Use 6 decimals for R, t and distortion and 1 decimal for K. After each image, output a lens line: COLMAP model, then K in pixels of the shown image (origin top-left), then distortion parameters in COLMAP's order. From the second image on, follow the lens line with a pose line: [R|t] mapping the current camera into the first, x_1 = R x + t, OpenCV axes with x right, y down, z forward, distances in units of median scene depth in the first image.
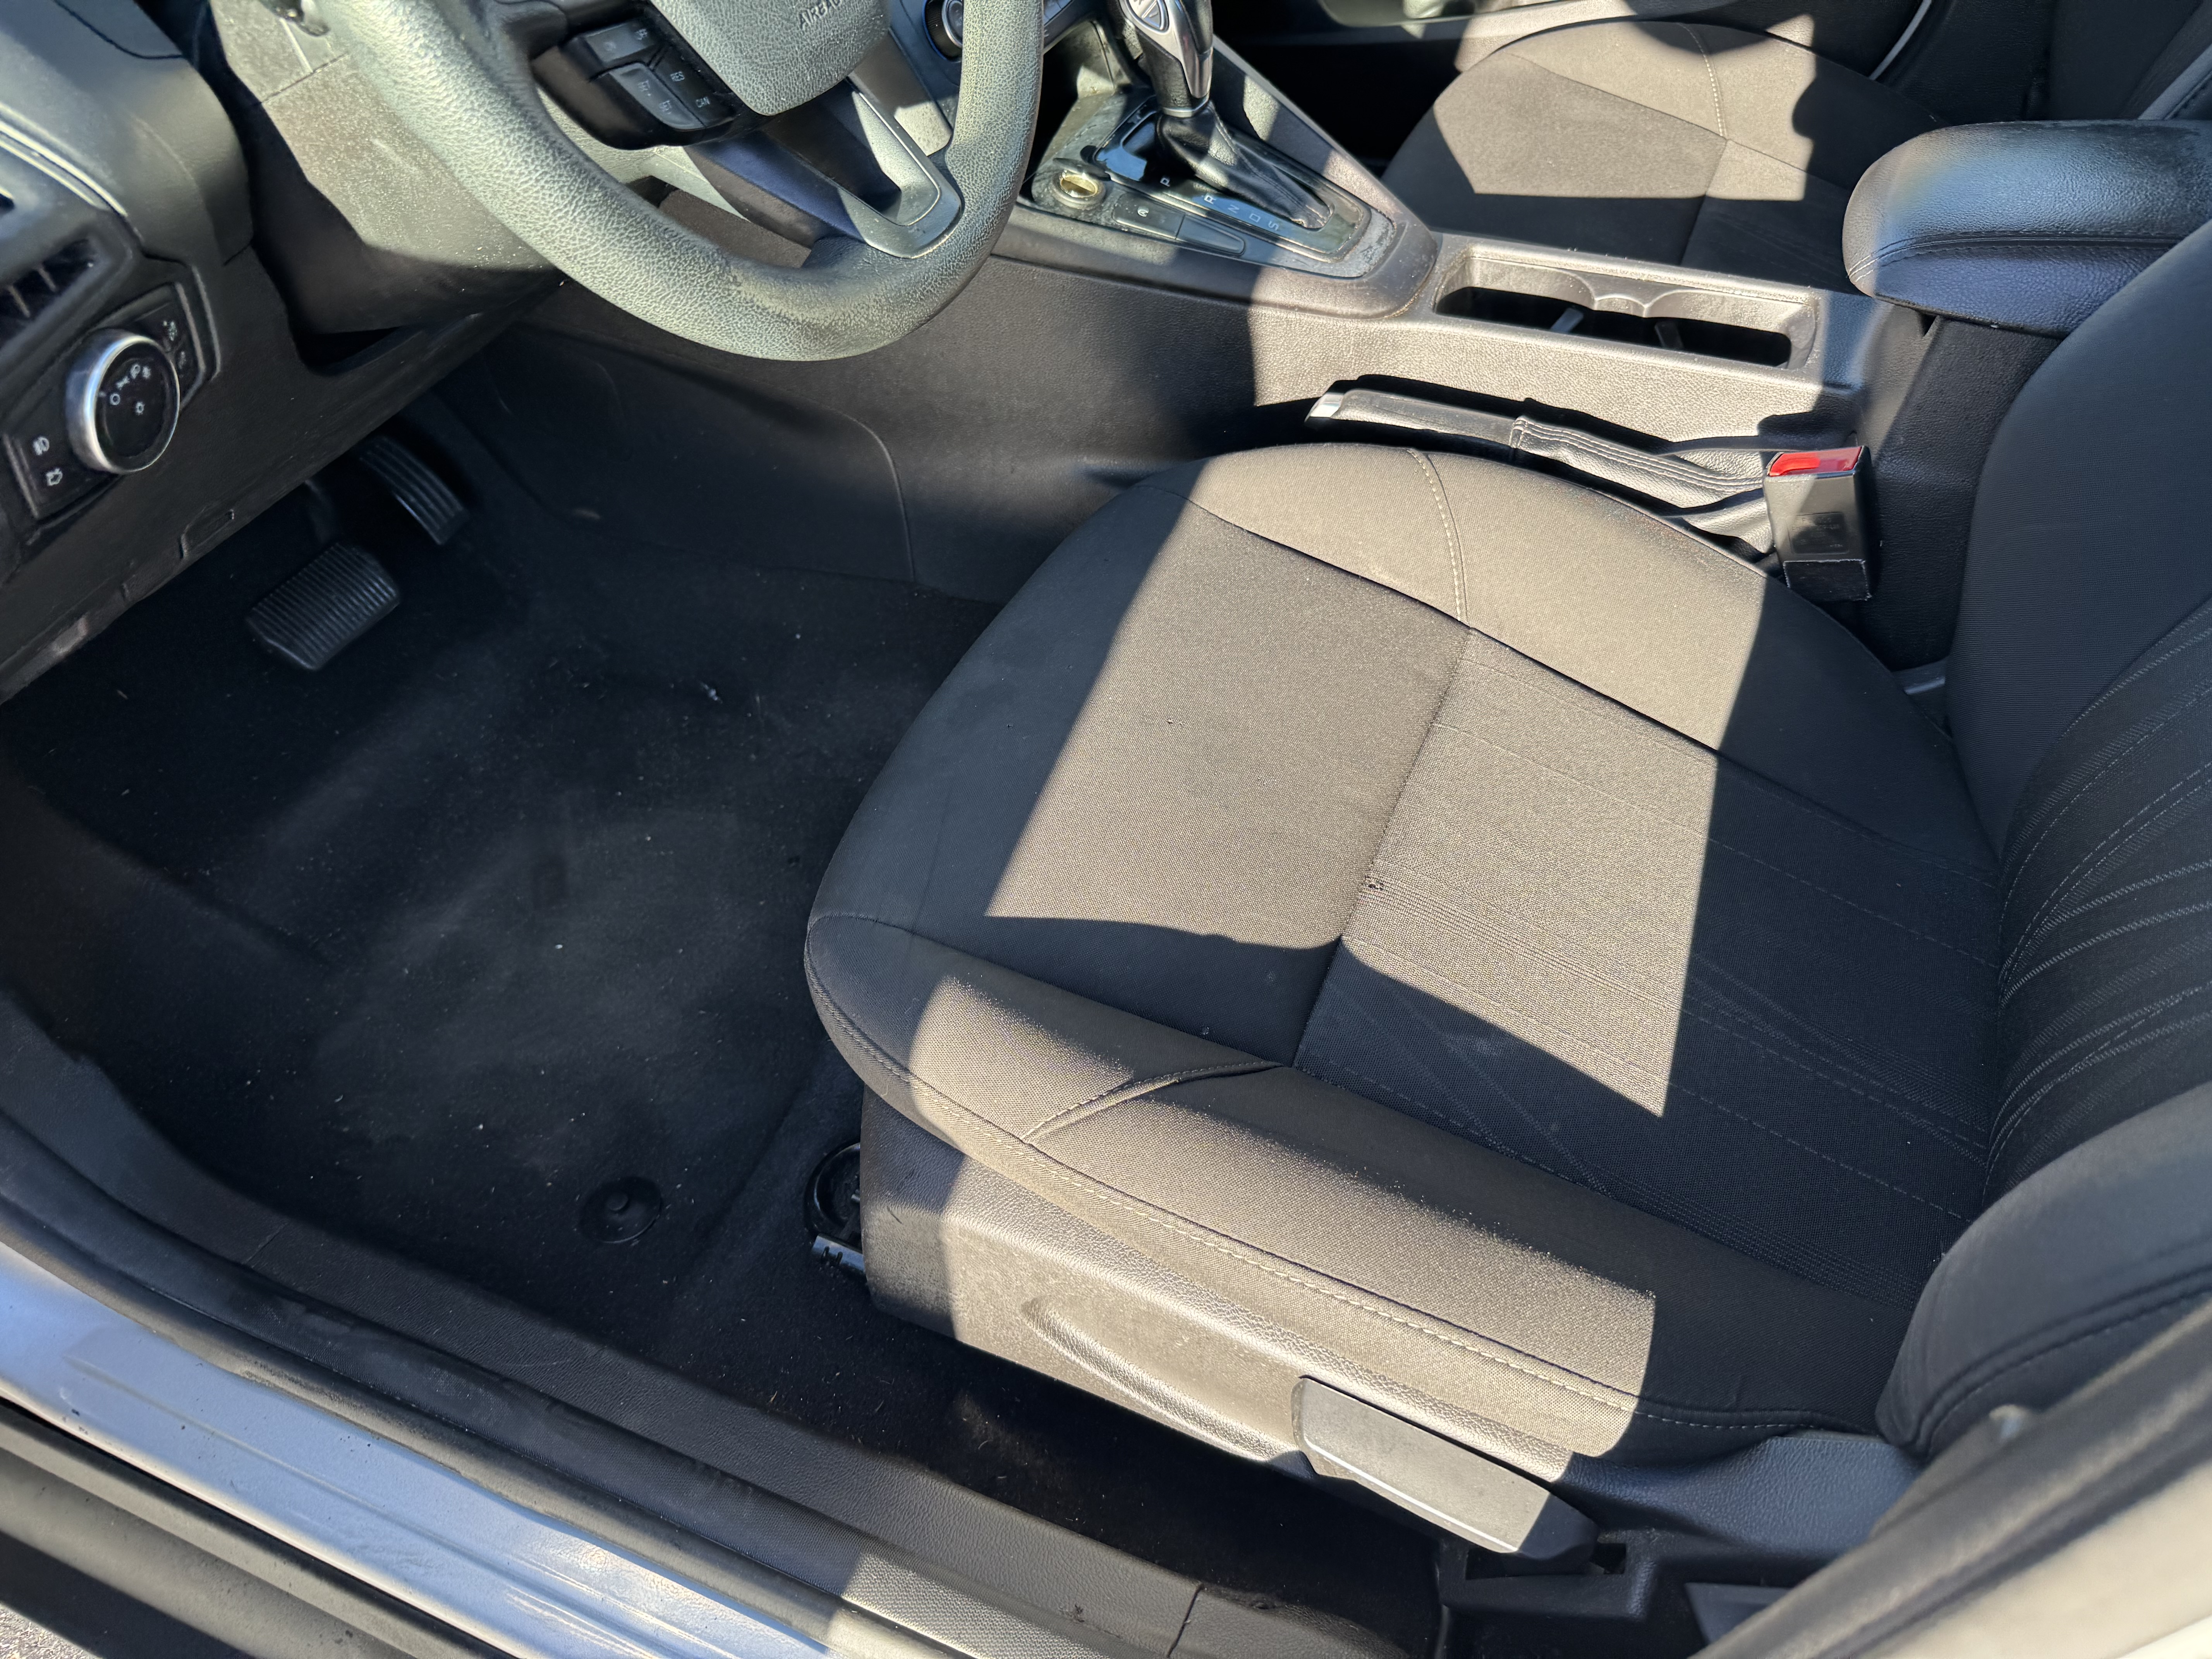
lens RADIAL K [[1556.8, 0, 1103.0], [0, 1556.8, 829.1], [0, 0, 1]] dist [0.045577, -0.066273]
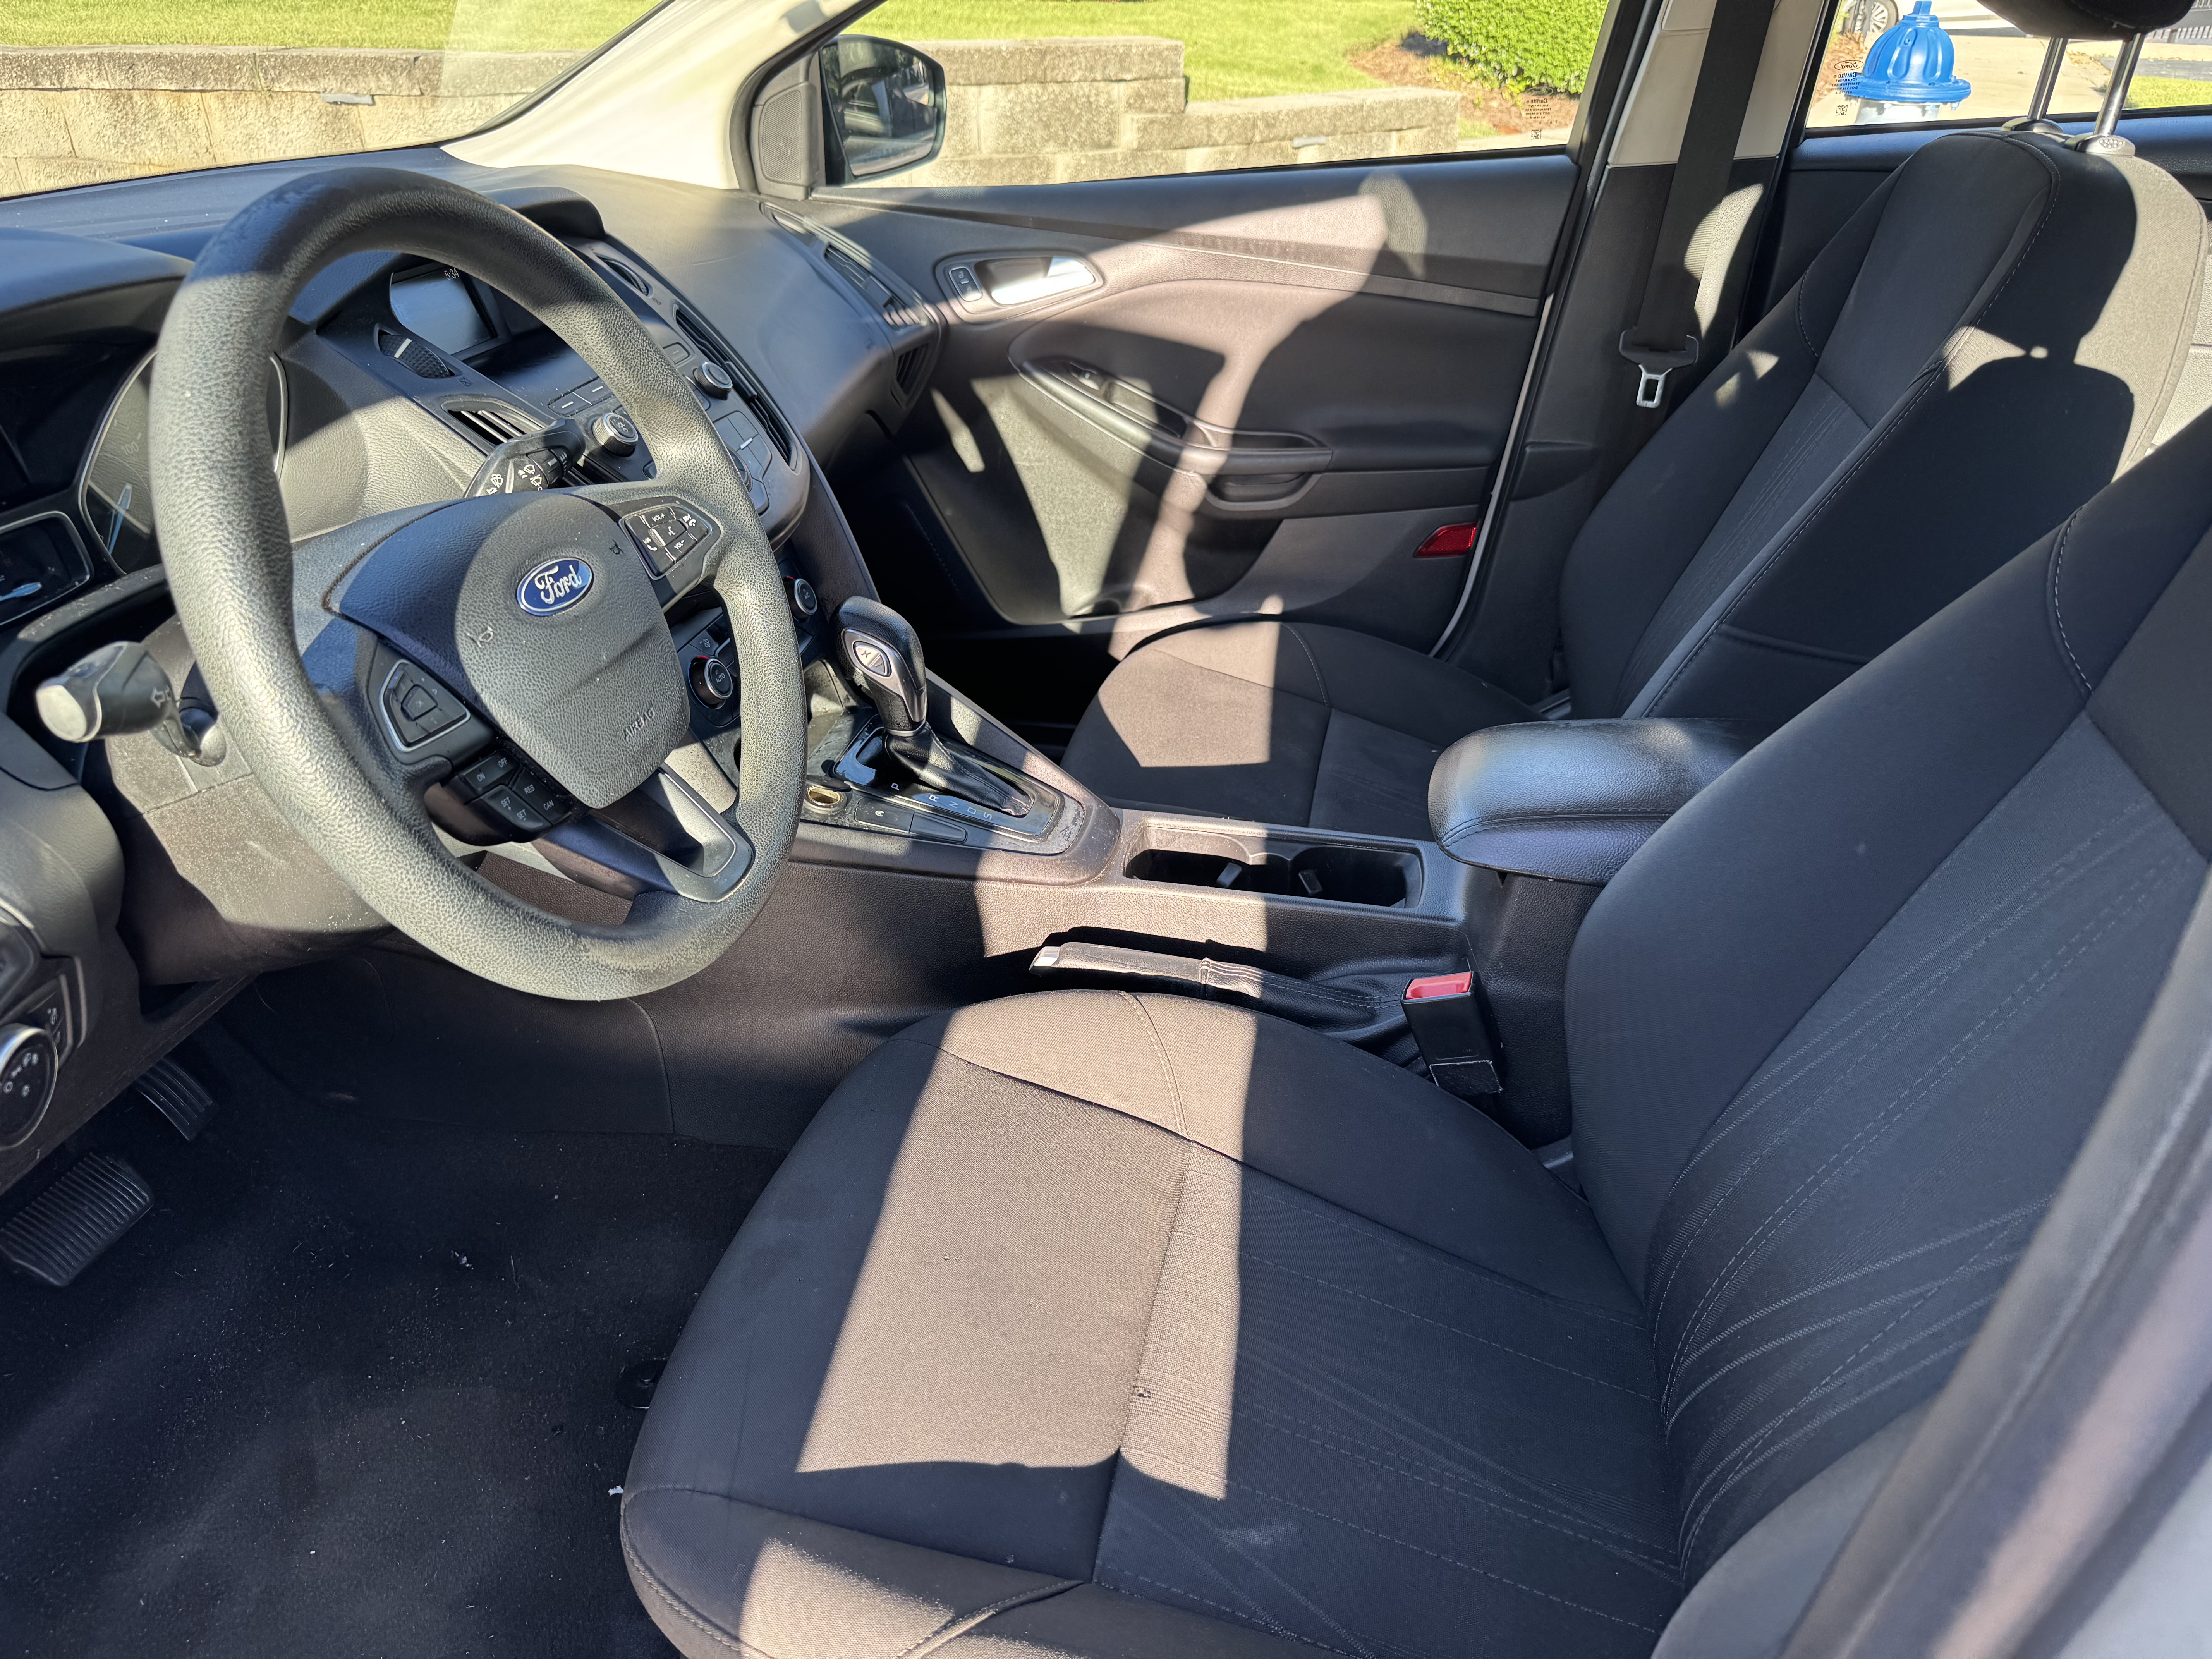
lens RADIAL K [[1556.8, 0, 1089.8], [0, 1556.8, 818.7], [0, 0, 1]] dist [0.045577, -0.066273]
pose [[0.980204, -0.055472, 0.190060, -0.047482], [0.109903, 0.950918, -0.289269, -0.030958], [-0.164685, 0.304431, 0.938190, -0.156797]]
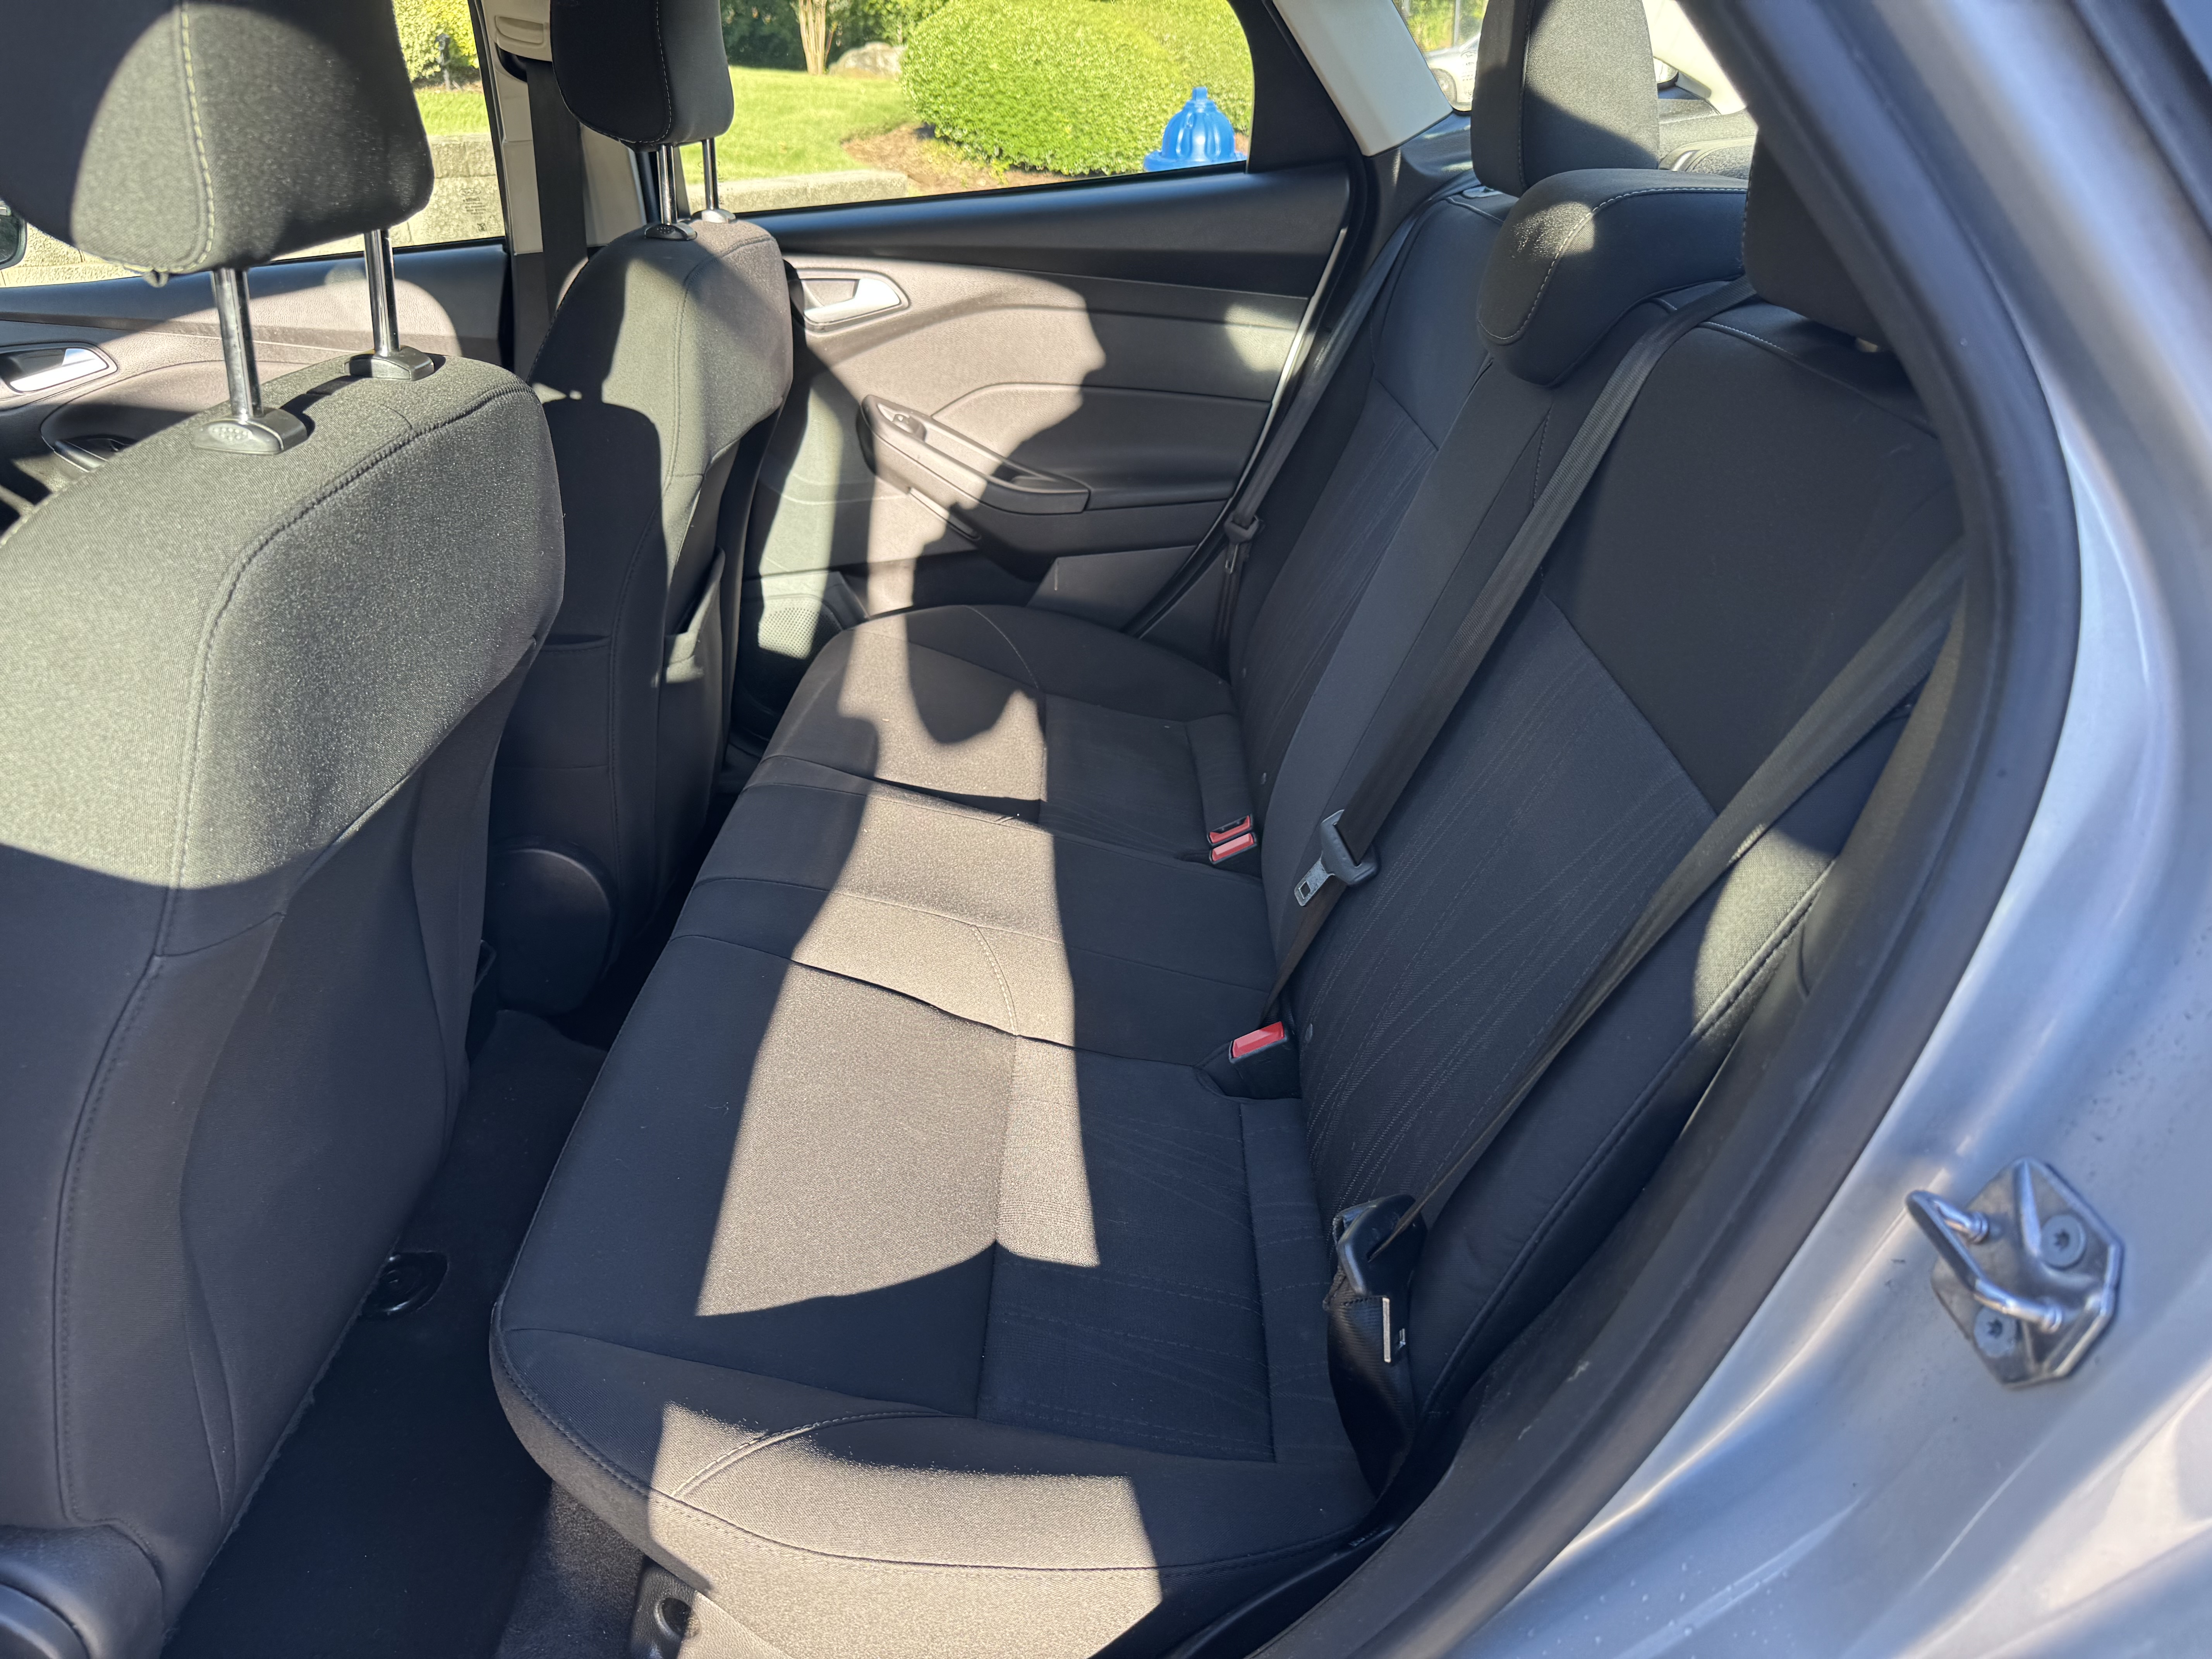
lens RADIAL K [[1556.8, 0, 1091.6], [0, 1556.8, 834.5], [0, 0, 1]] dist [0.045577, -0.066273]
pose [[0.924167, -0.141712, 0.354731, 0.769278], [0.252570, 0.923369, -0.289133, 0.337704], [-0.286574, 0.356801, 0.889139, -0.623987]]
